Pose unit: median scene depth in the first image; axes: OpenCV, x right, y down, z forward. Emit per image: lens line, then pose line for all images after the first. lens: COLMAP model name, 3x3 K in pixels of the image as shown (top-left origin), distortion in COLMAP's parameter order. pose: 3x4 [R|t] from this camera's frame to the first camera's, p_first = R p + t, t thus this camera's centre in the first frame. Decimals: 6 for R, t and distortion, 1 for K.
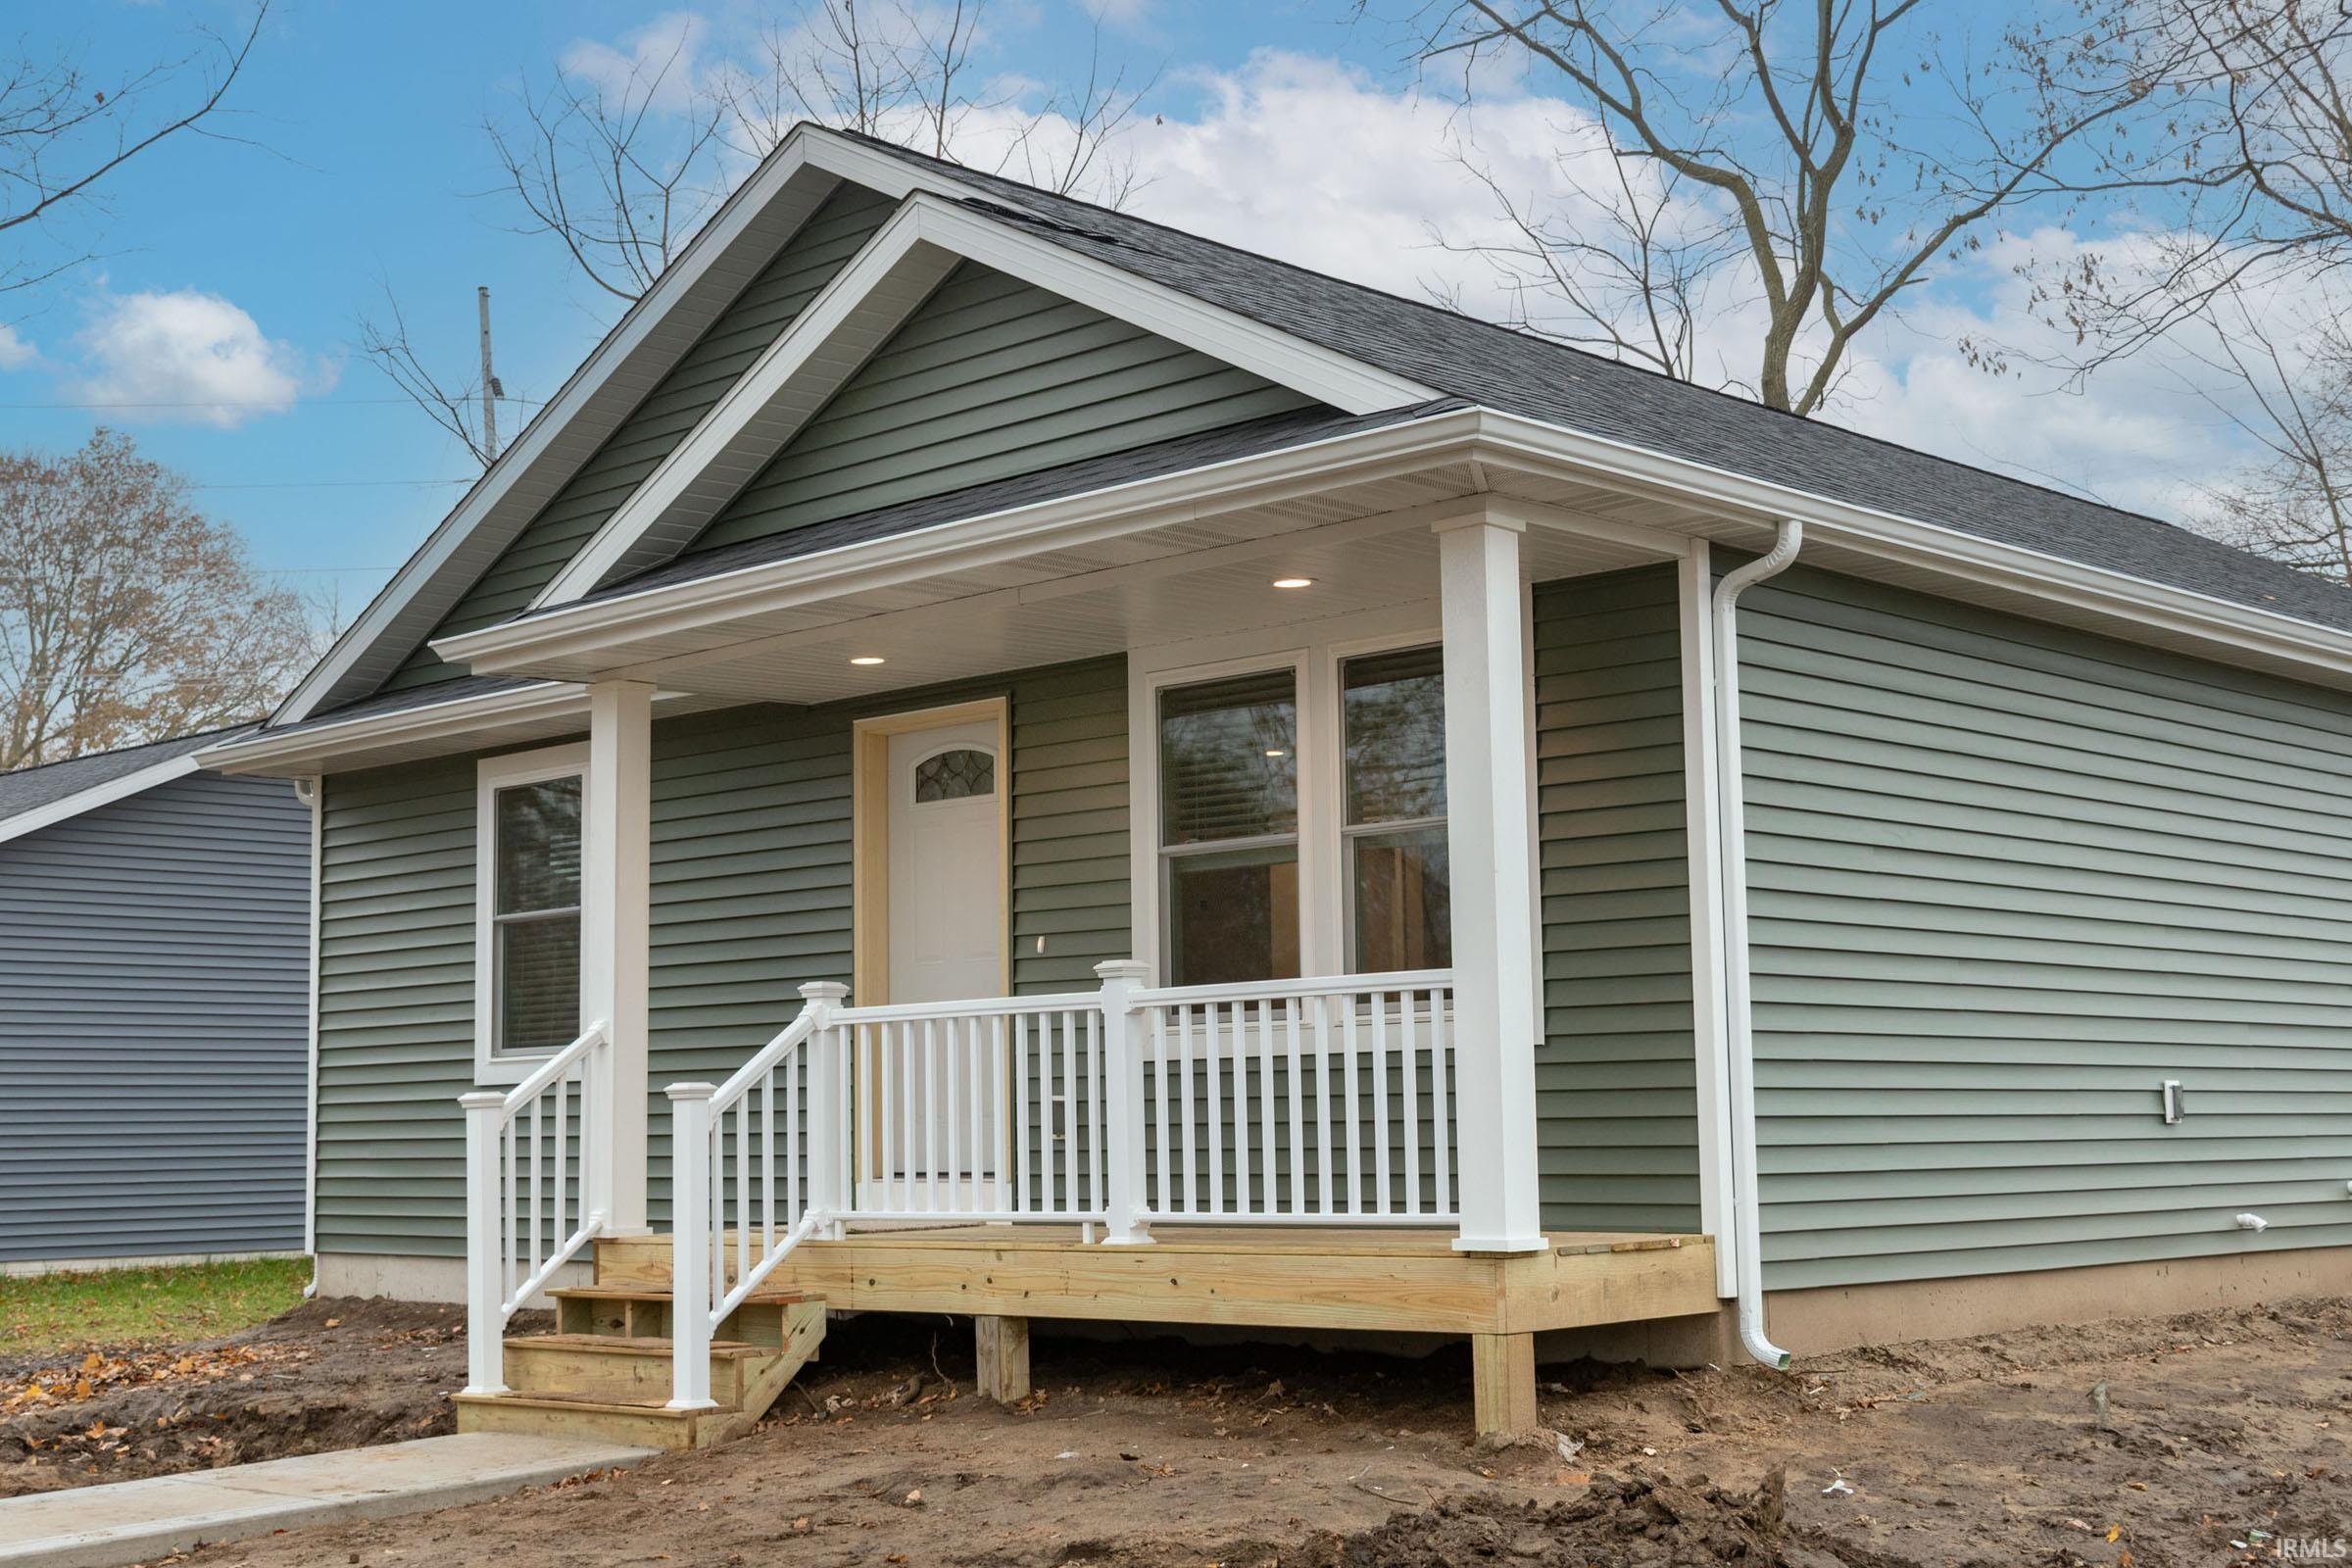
lens RADIAL K [[3042.0, 0, 1142.2], [0, 3042.0, 789.4], [0, 0, 1]] dist [0.020725, 0.038003]
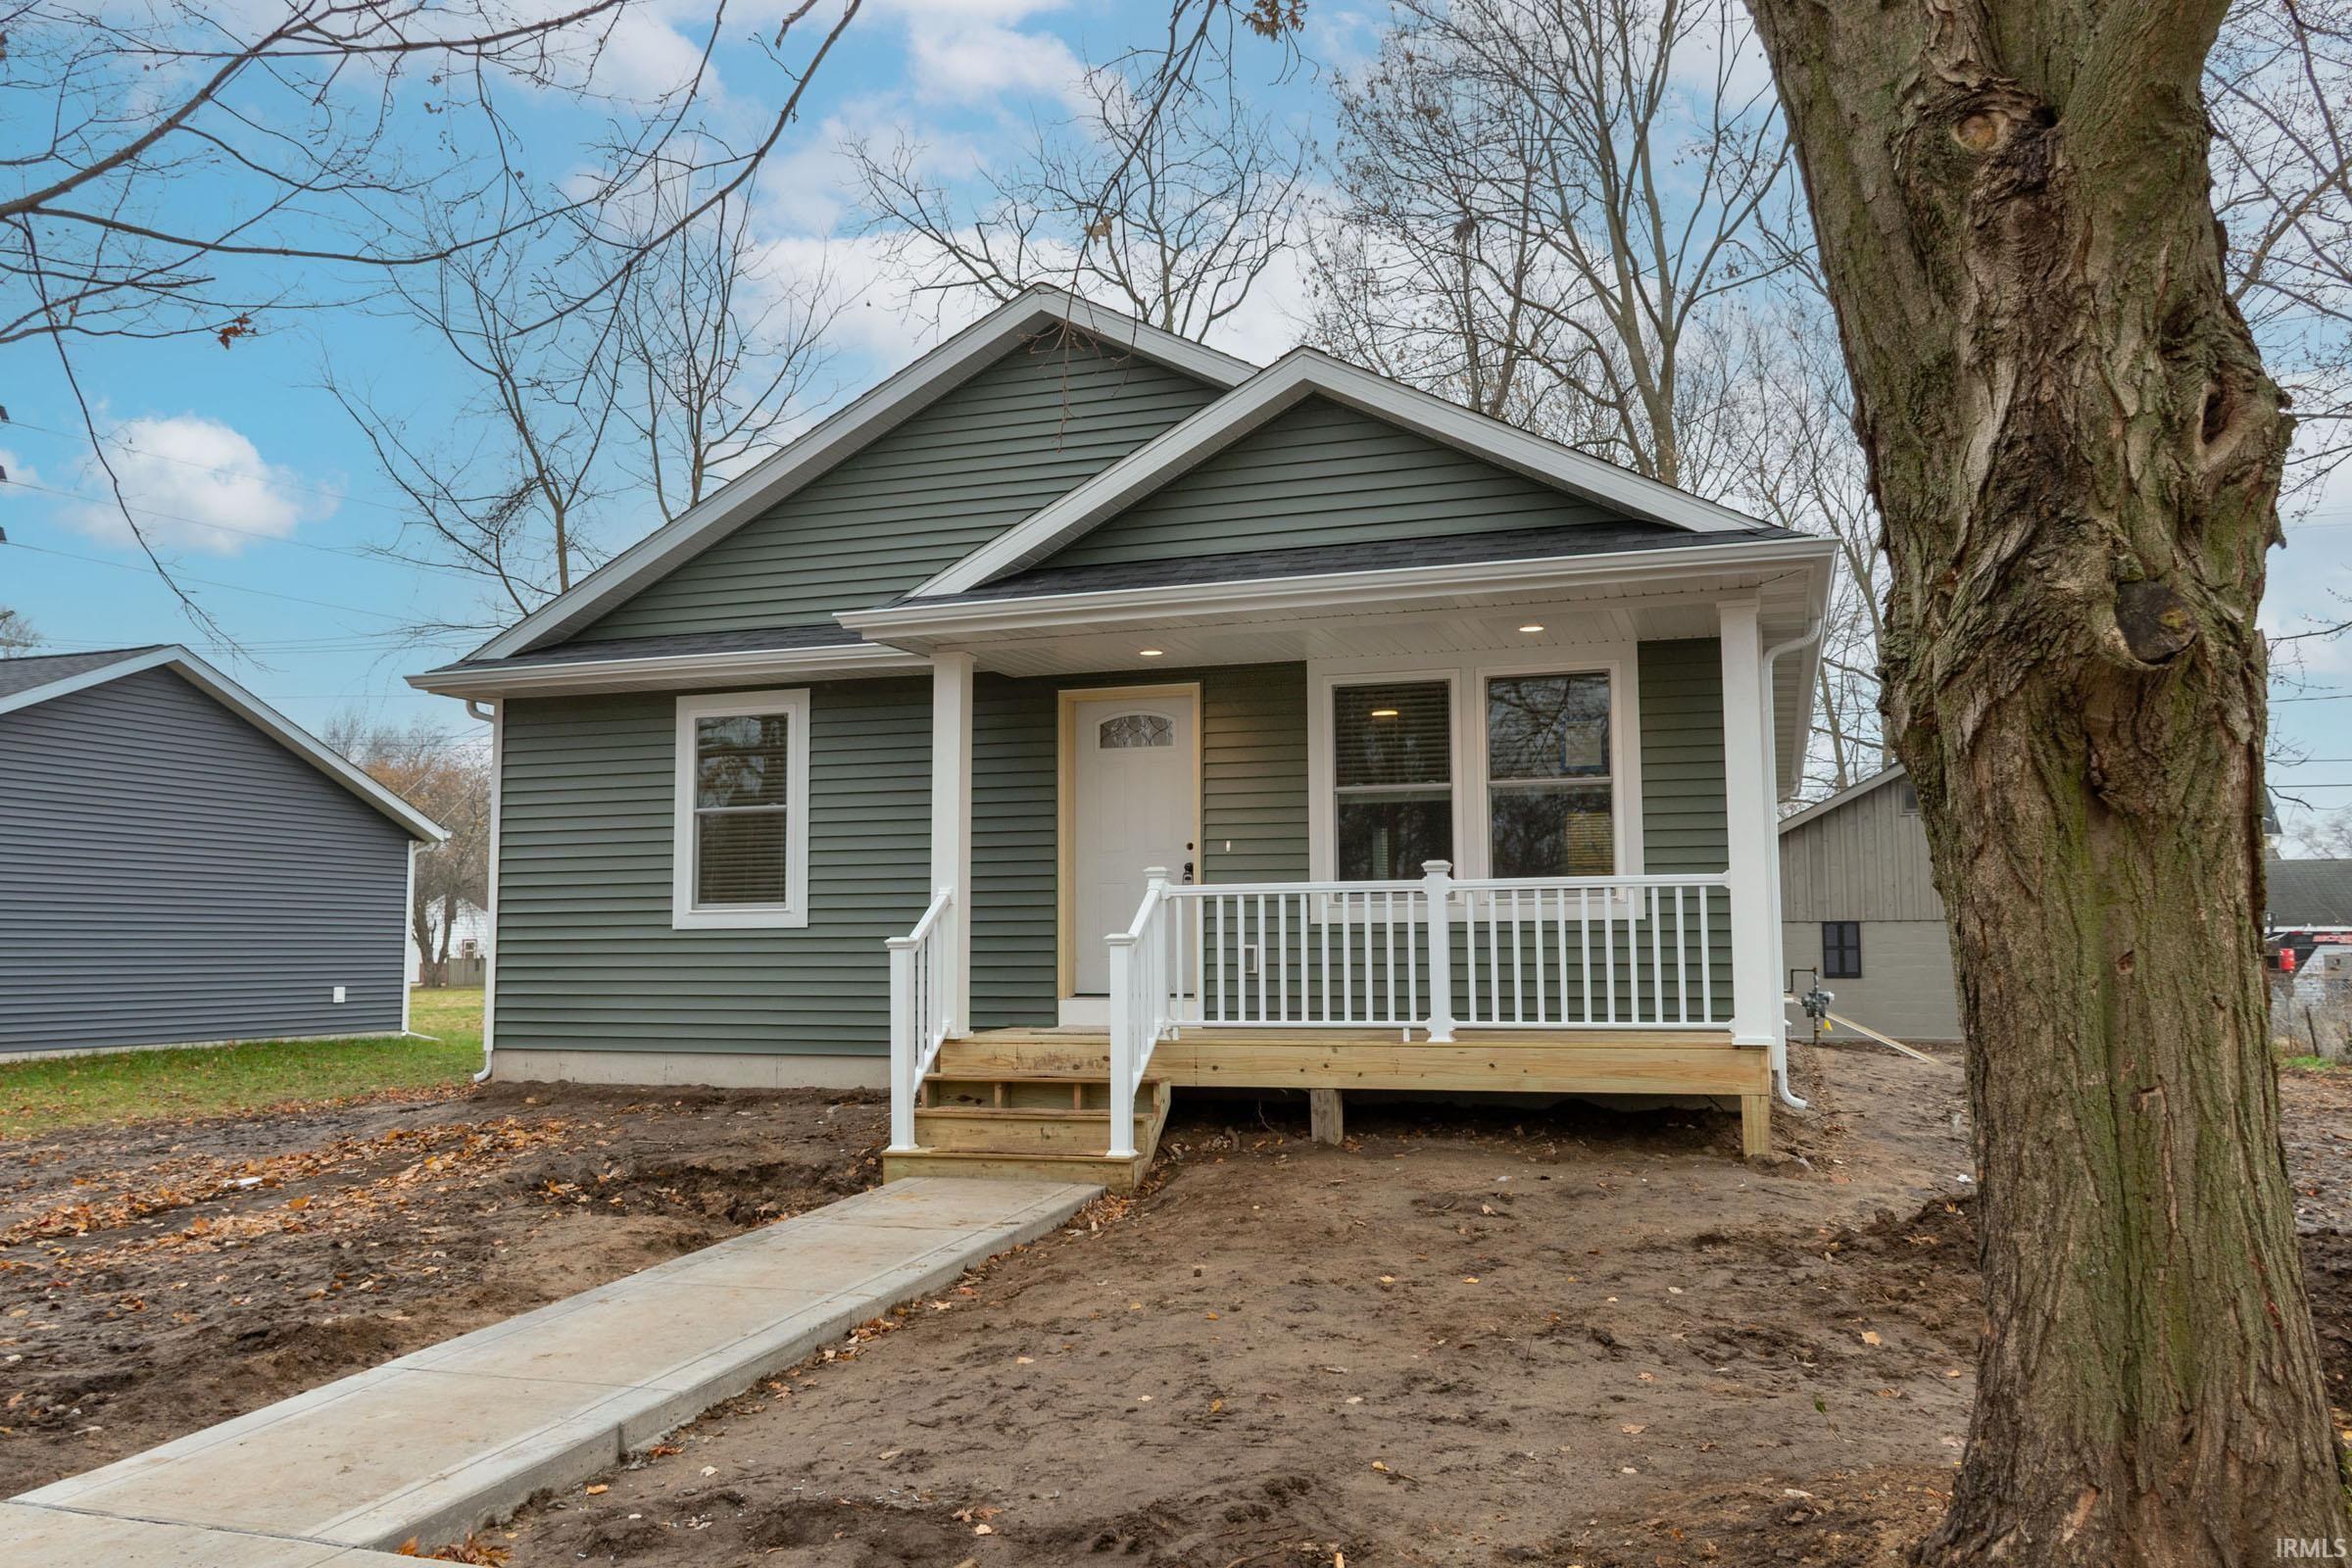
lens RADIAL K [[1813.7, 0, 1150.3], [0, 1813.7, 789.1], [0, 0, 1]] dist [-0.001344, 0.006080]
pose [[0.901491, 0.050007, 0.429900, -0.480698], [-0.057677, 0.998324, 0.004820, 0.020673], [-0.428938, -0.029140, 0.902864, 0.196822]]
